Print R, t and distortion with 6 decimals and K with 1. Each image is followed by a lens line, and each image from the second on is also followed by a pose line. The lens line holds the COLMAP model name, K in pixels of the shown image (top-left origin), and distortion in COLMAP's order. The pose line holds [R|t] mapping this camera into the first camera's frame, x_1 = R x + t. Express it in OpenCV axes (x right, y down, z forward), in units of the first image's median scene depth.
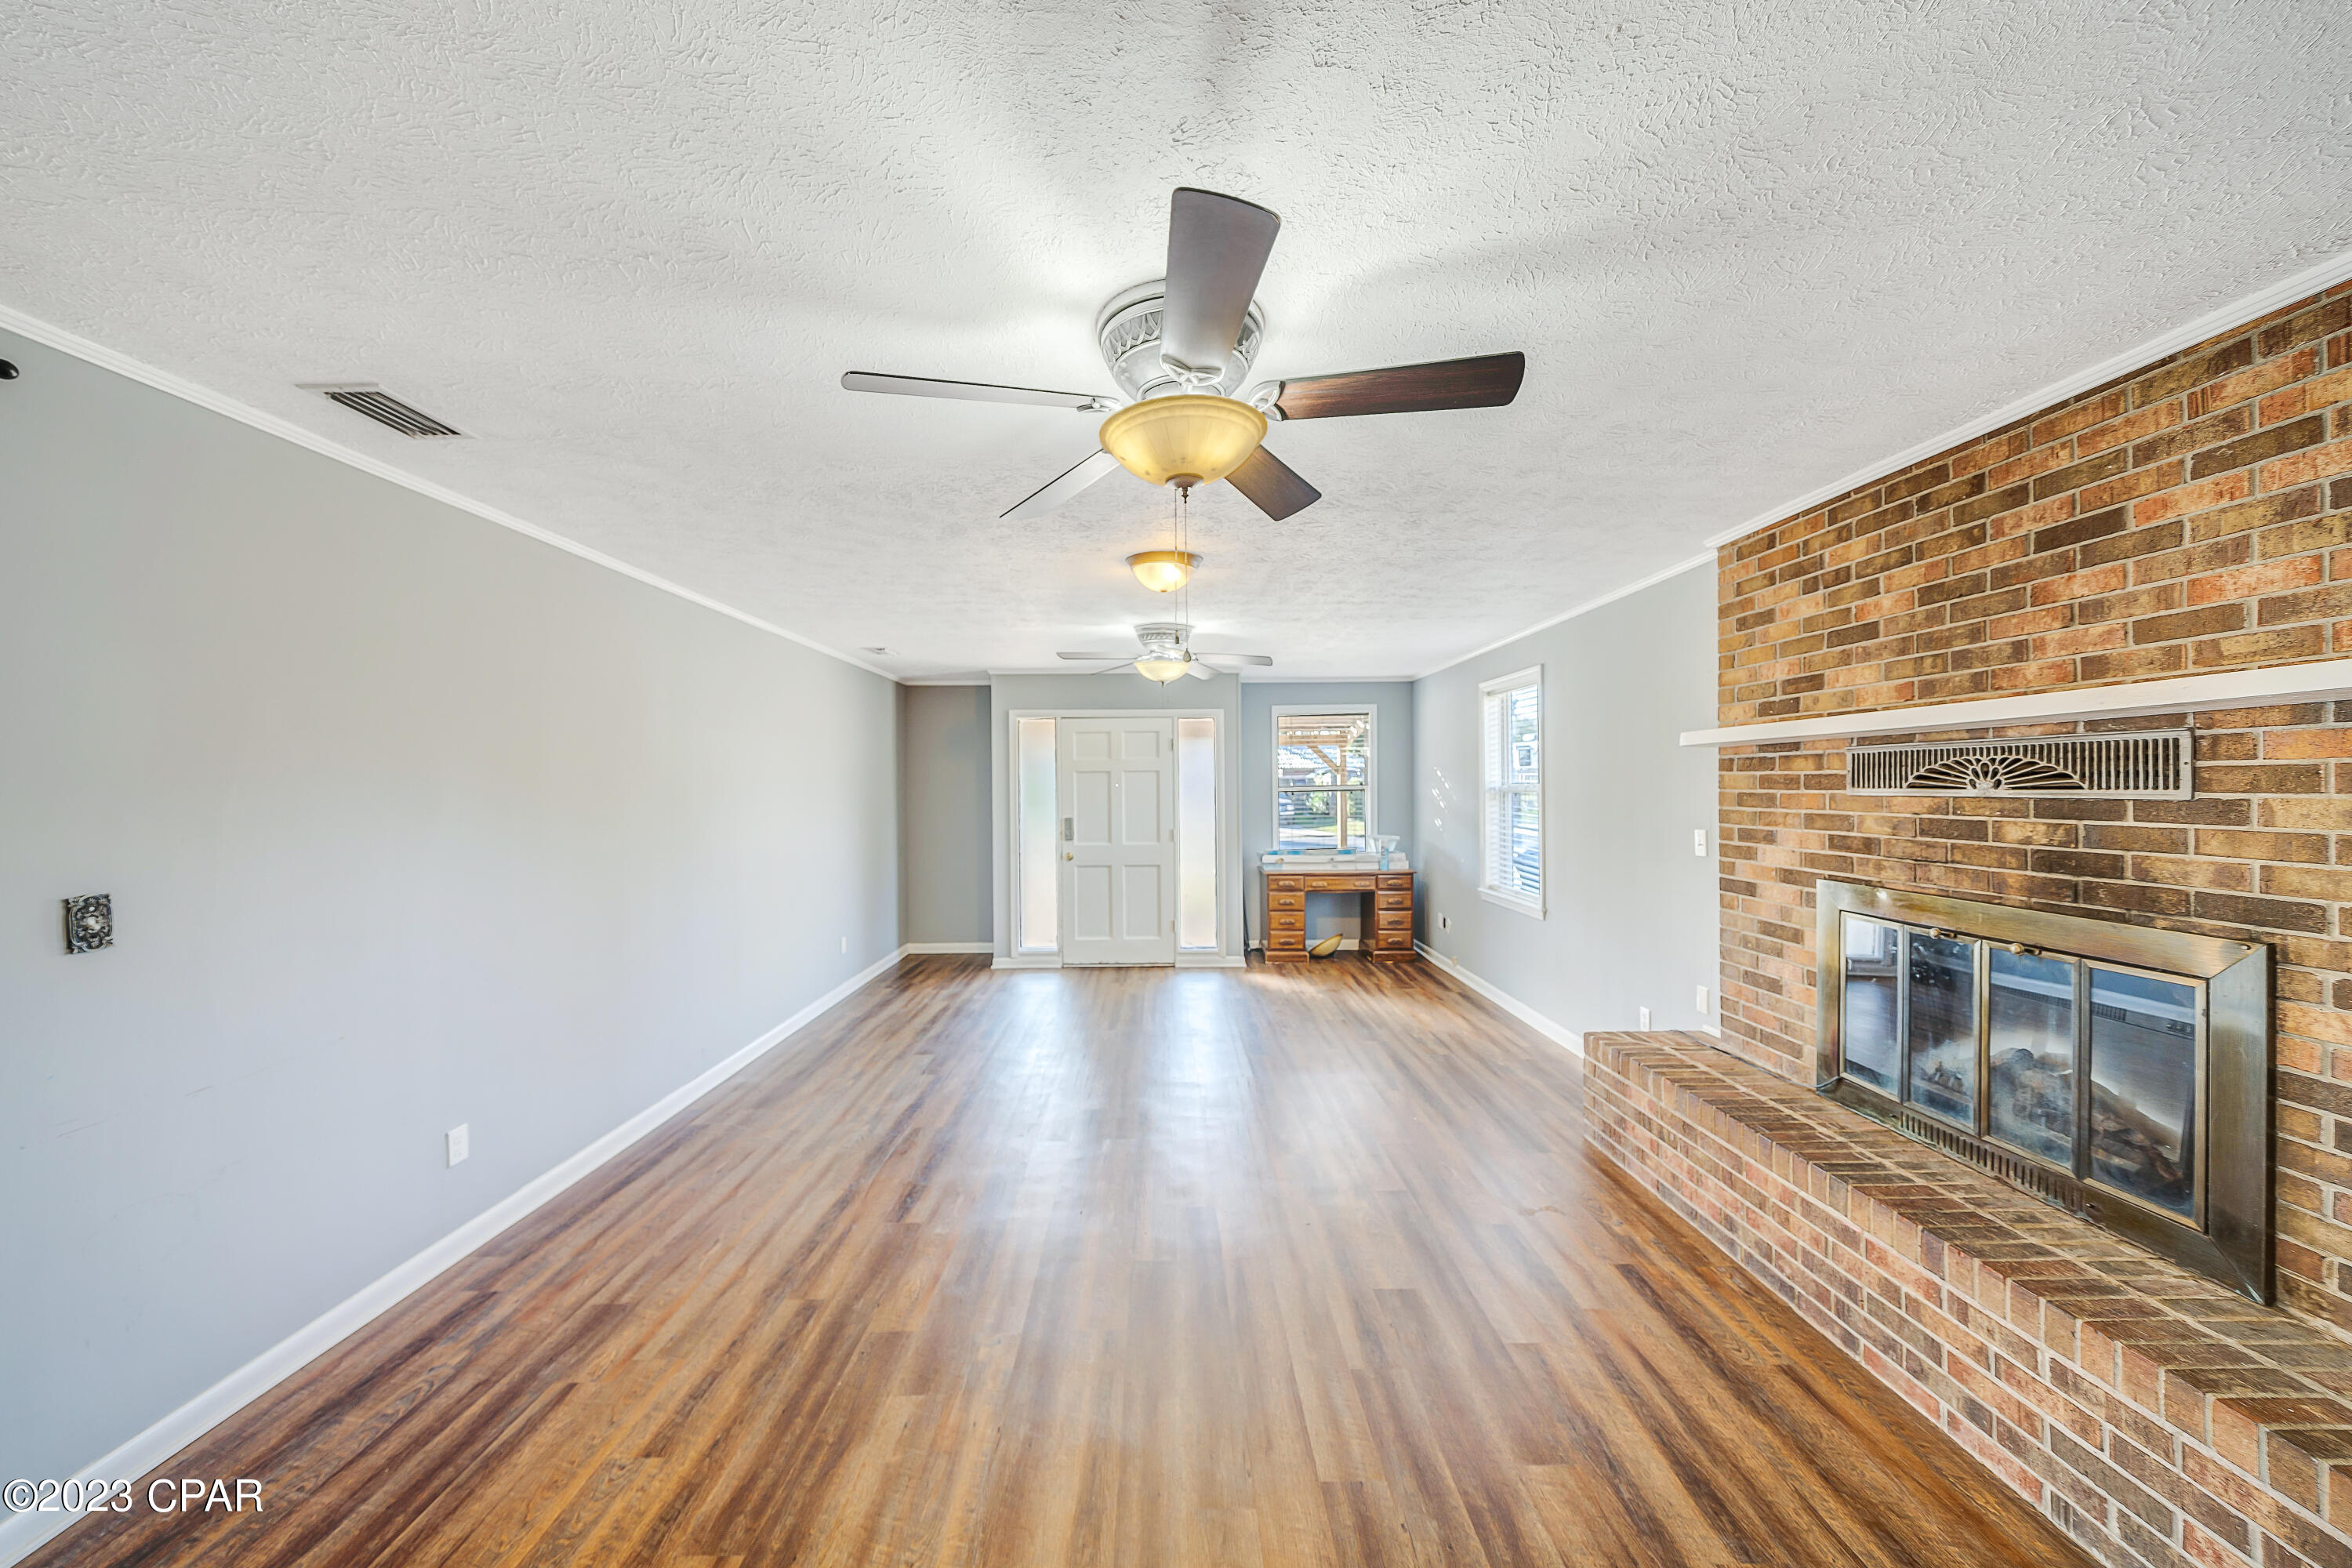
lens RADIAL K [[824.7, 0, 1155.6], [0, 824.7, 782.8], [0, 0, 1]] dist [-0.000897, -0.000224]
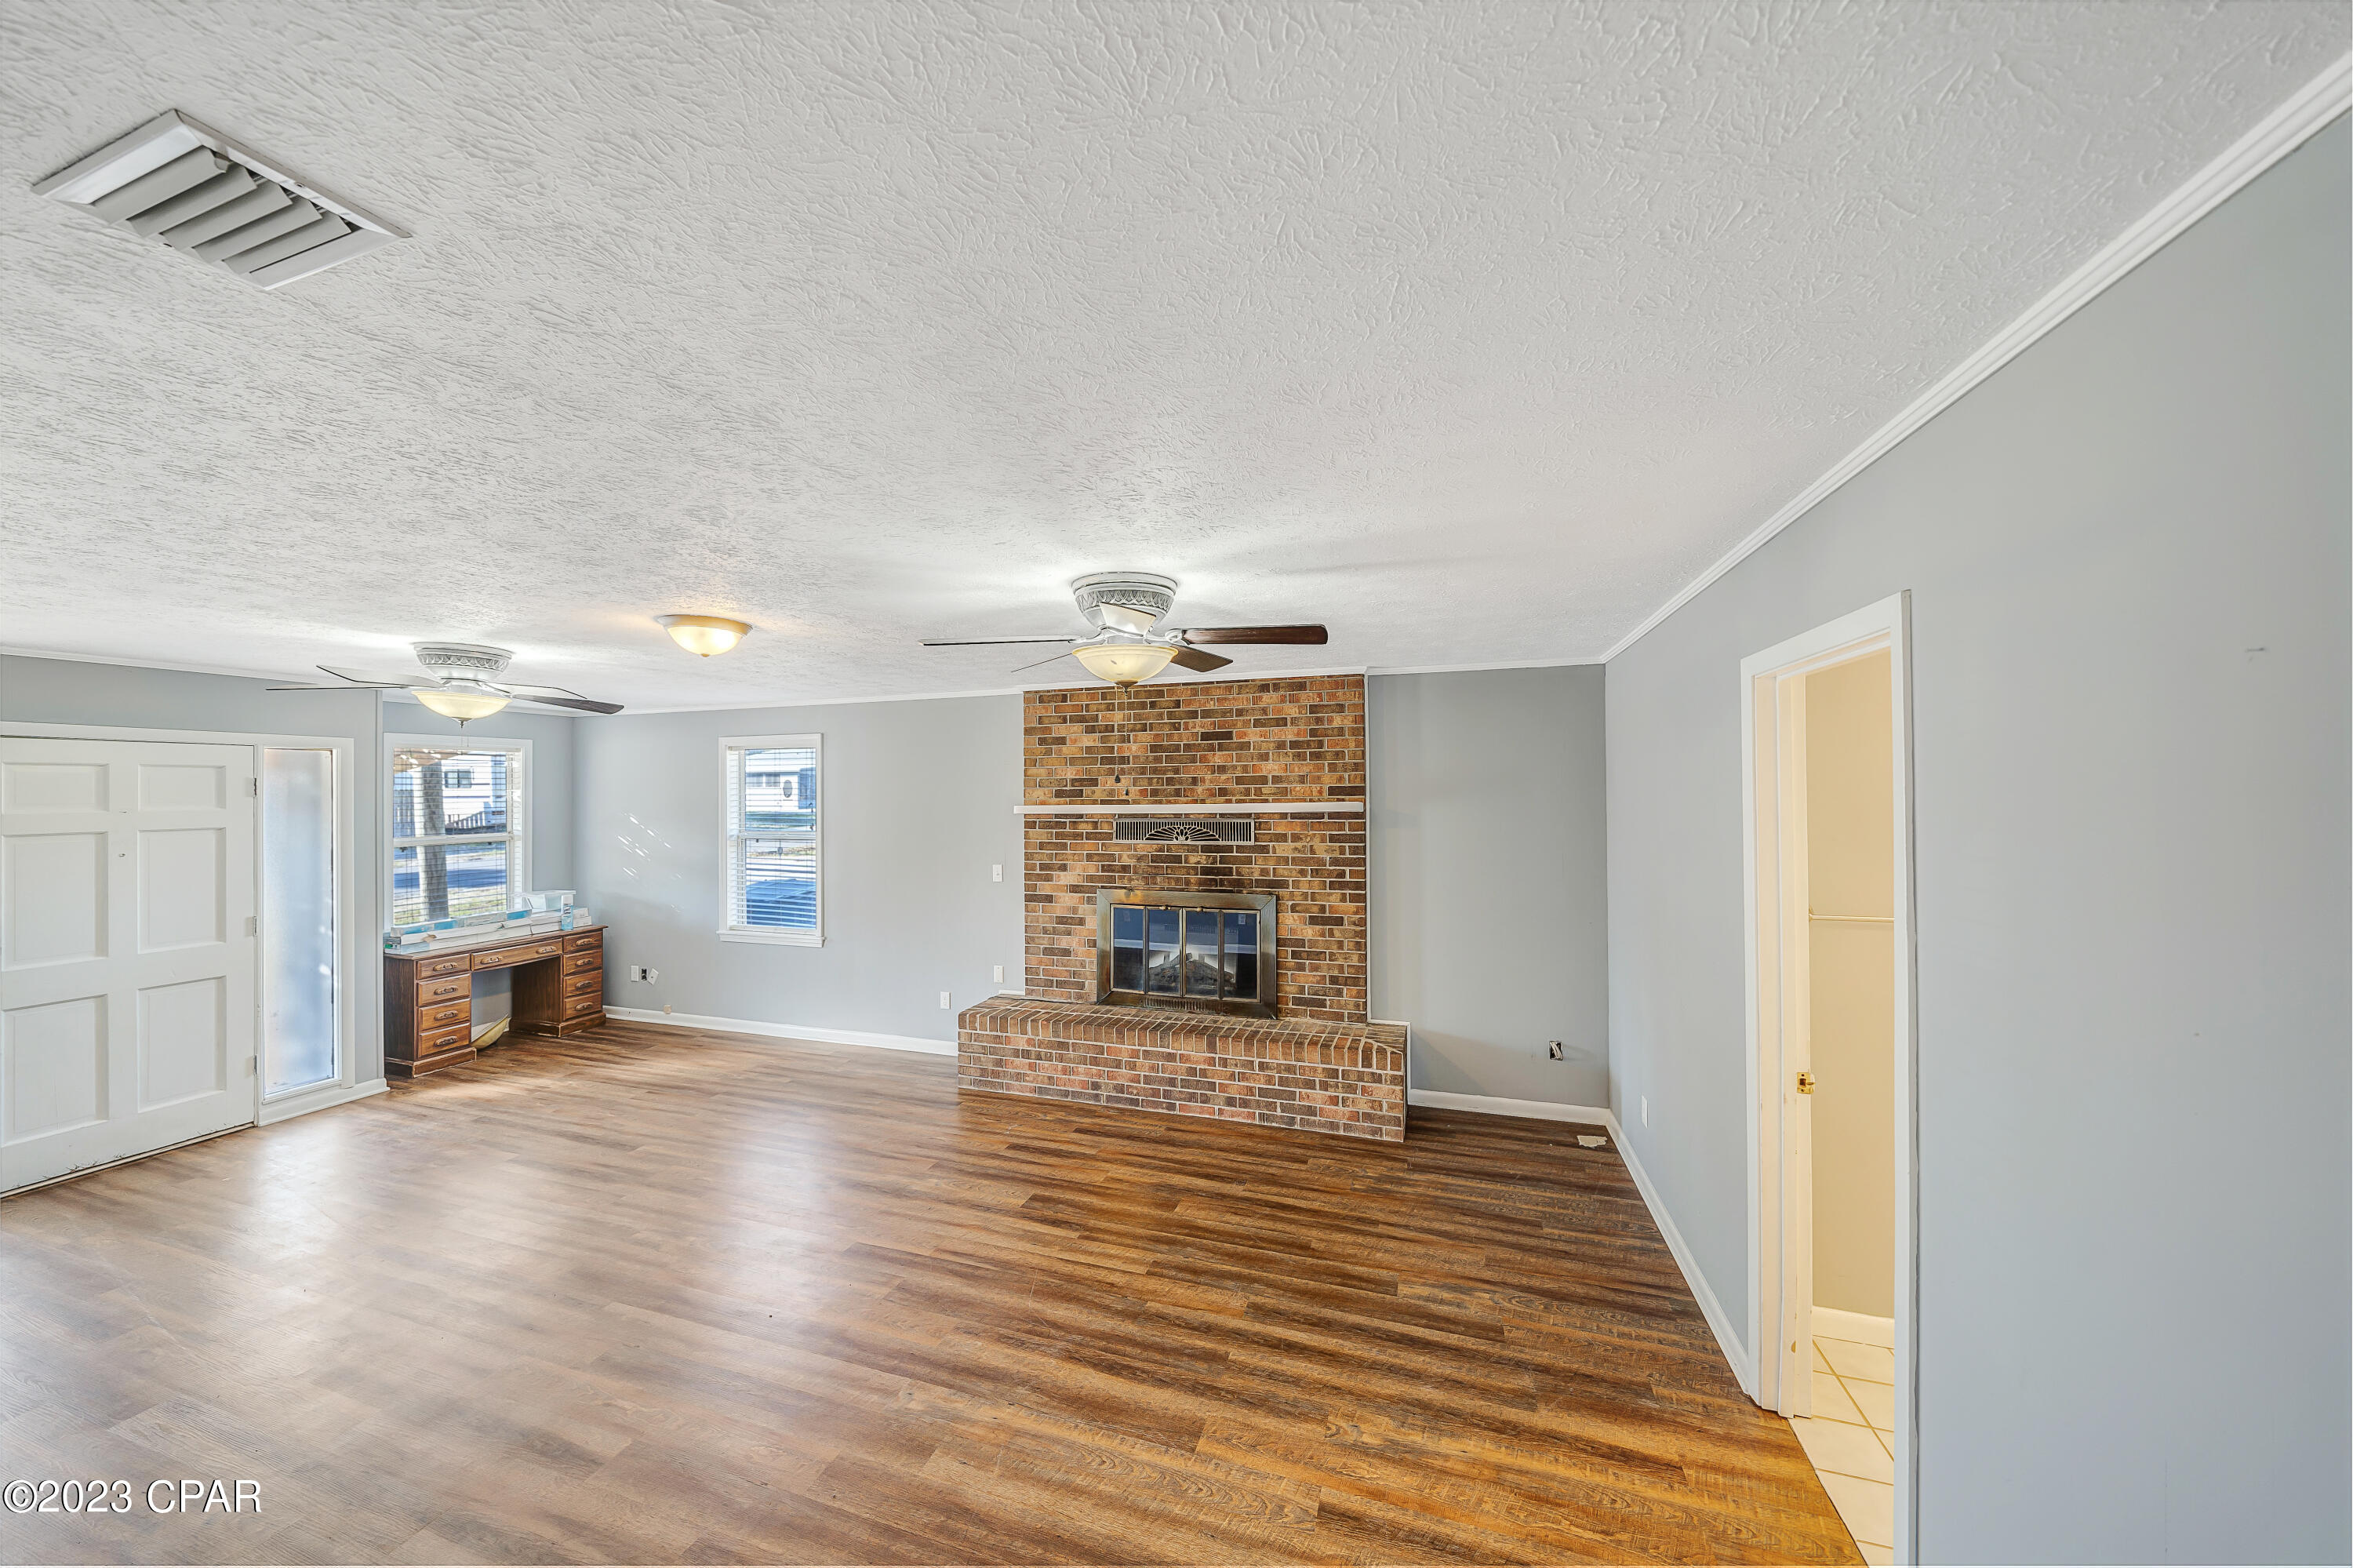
lens RADIAL K [[820.4, 0, 1161.8], [0, 820.4, 787.5], [0, 0, 1]] dist [0.000505, -0.000207]
pose [[0.320619, 0.010854, 0.947146, -0.983232], [0.003574, 0.999913, -0.012669, -0.095084], [-0.947201, 0.007447, 0.320553, 0.290555]]
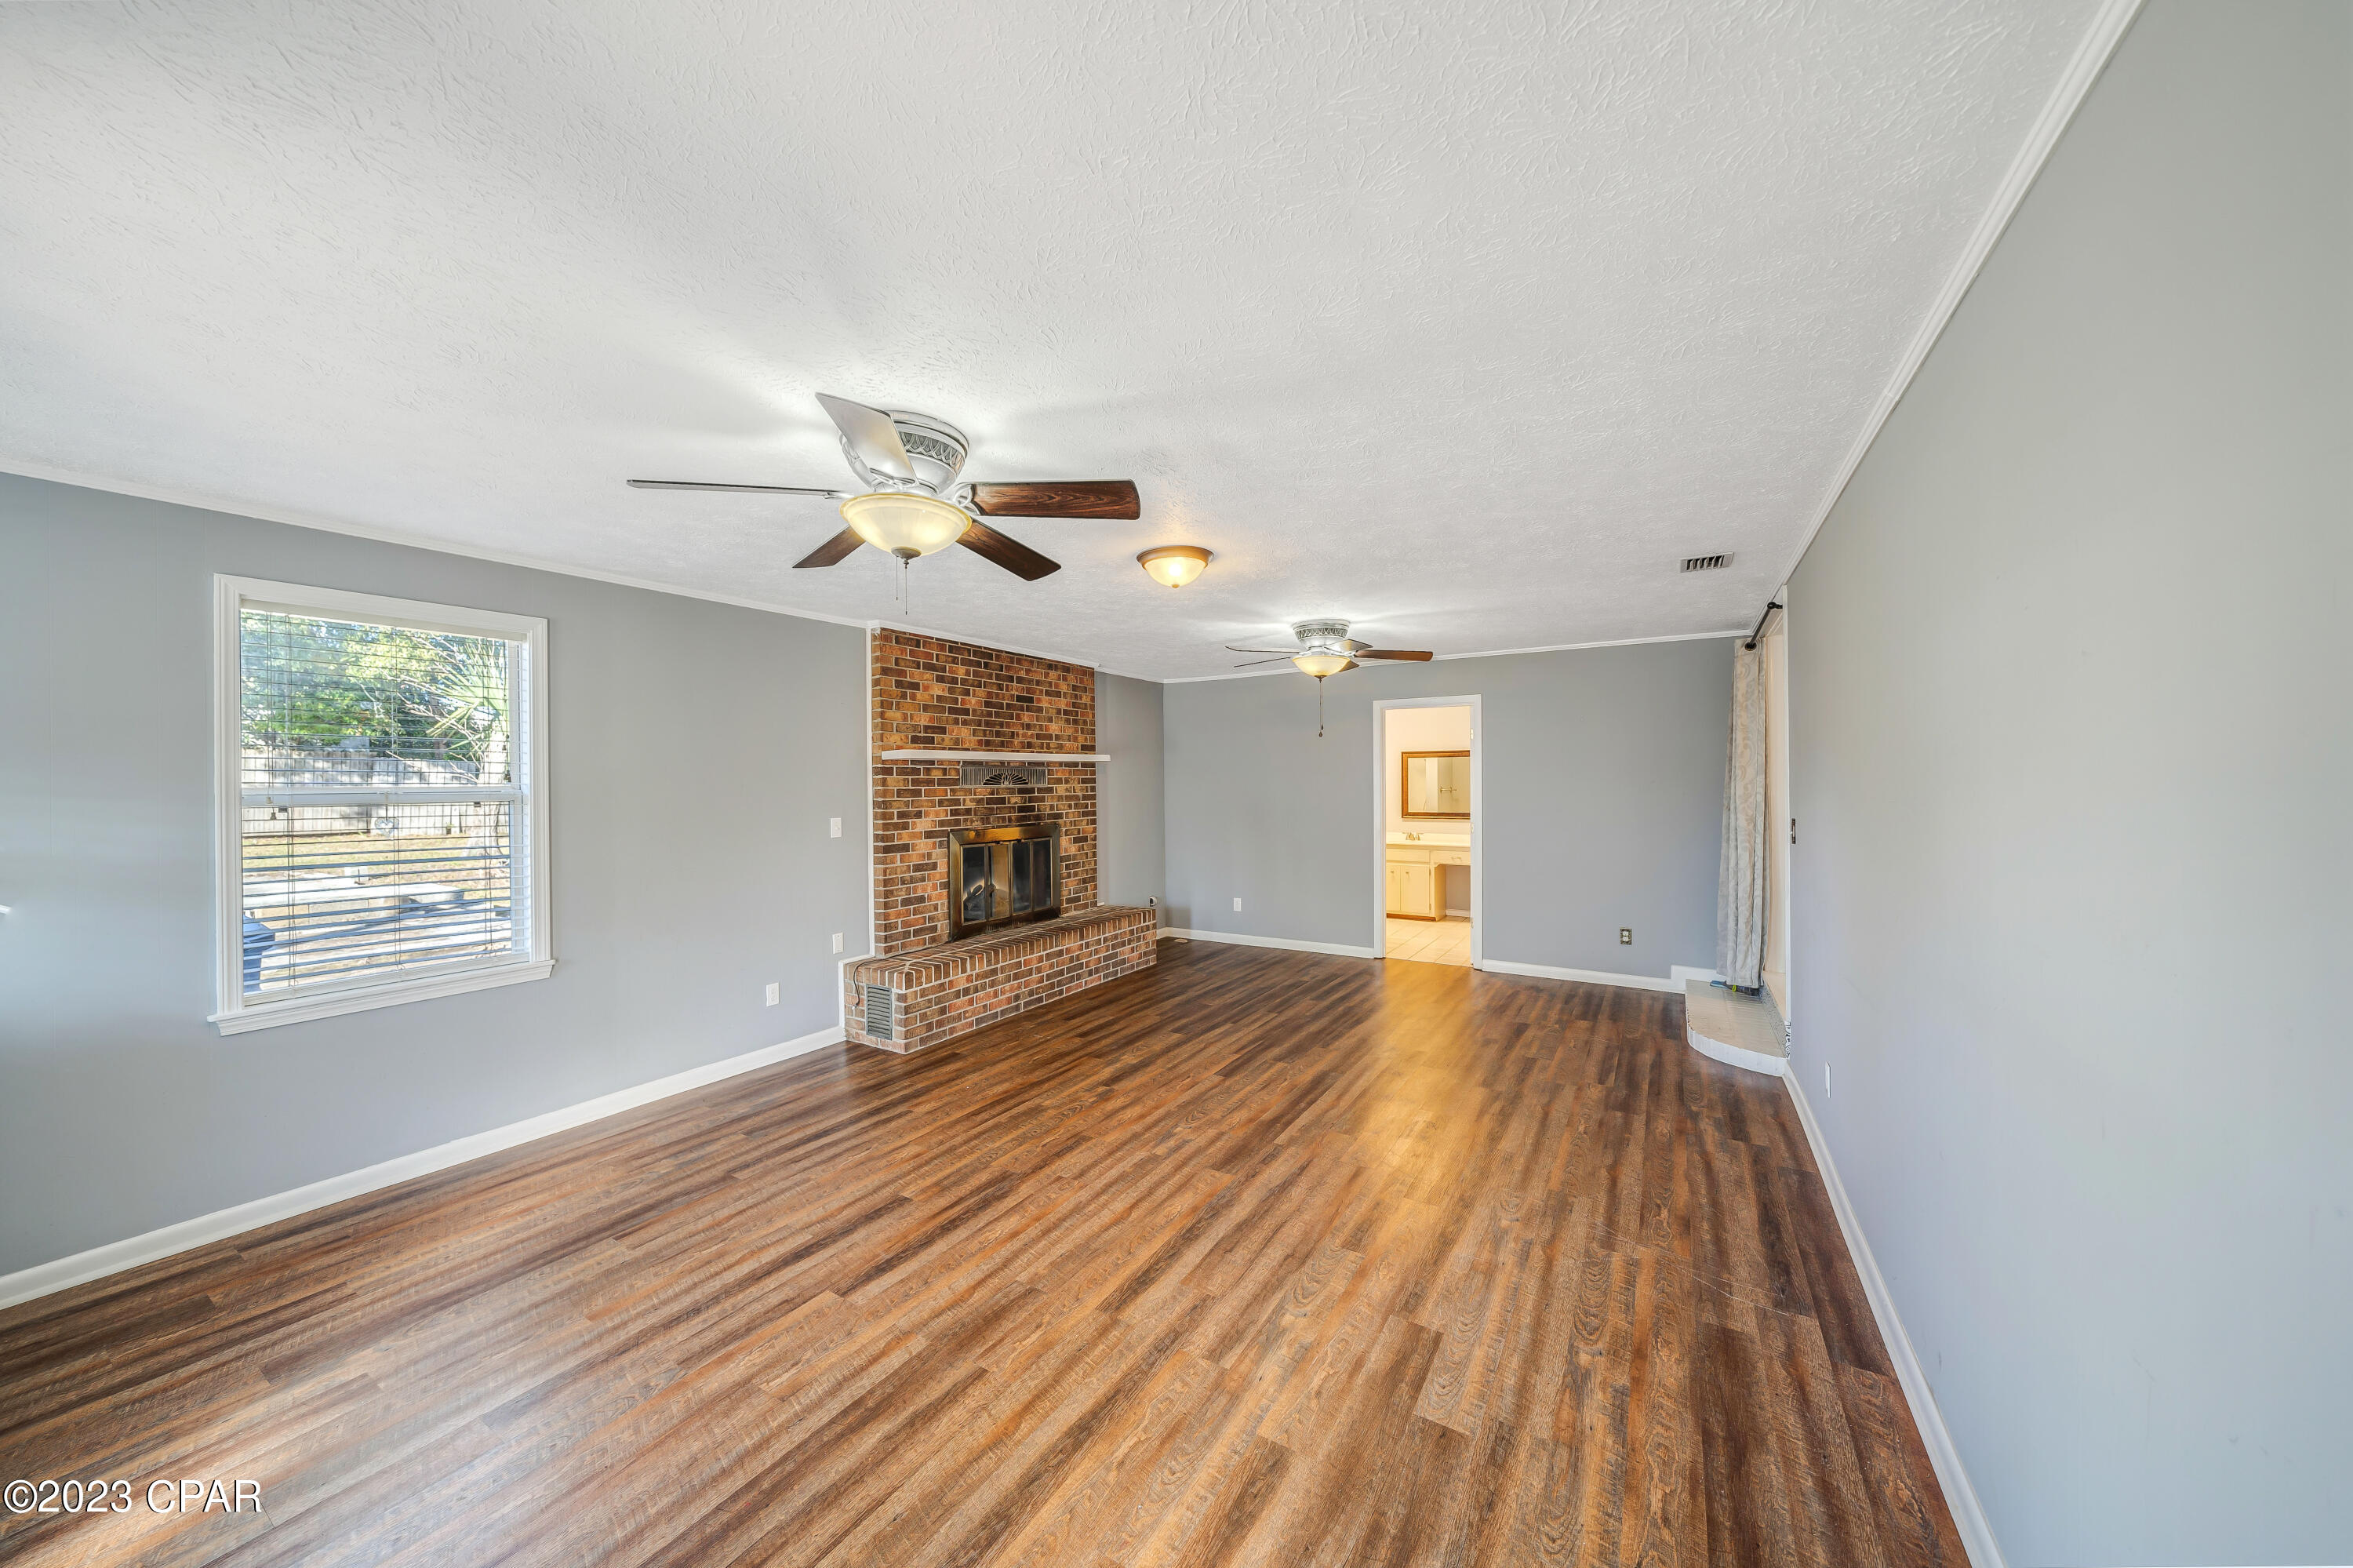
lens RADIAL K [[820.4, 0, 1161.8], [0, 820.4, 787.5], [0, 0, 1]] dist [0.000505, -0.000207]
pose [[-0.851107, 0.011694, 0.524862, -0.697352], [0.014441, 0.999895, 0.001141, 0.017995], [-0.524793, 0.008551, -0.851187, 2.596142]]
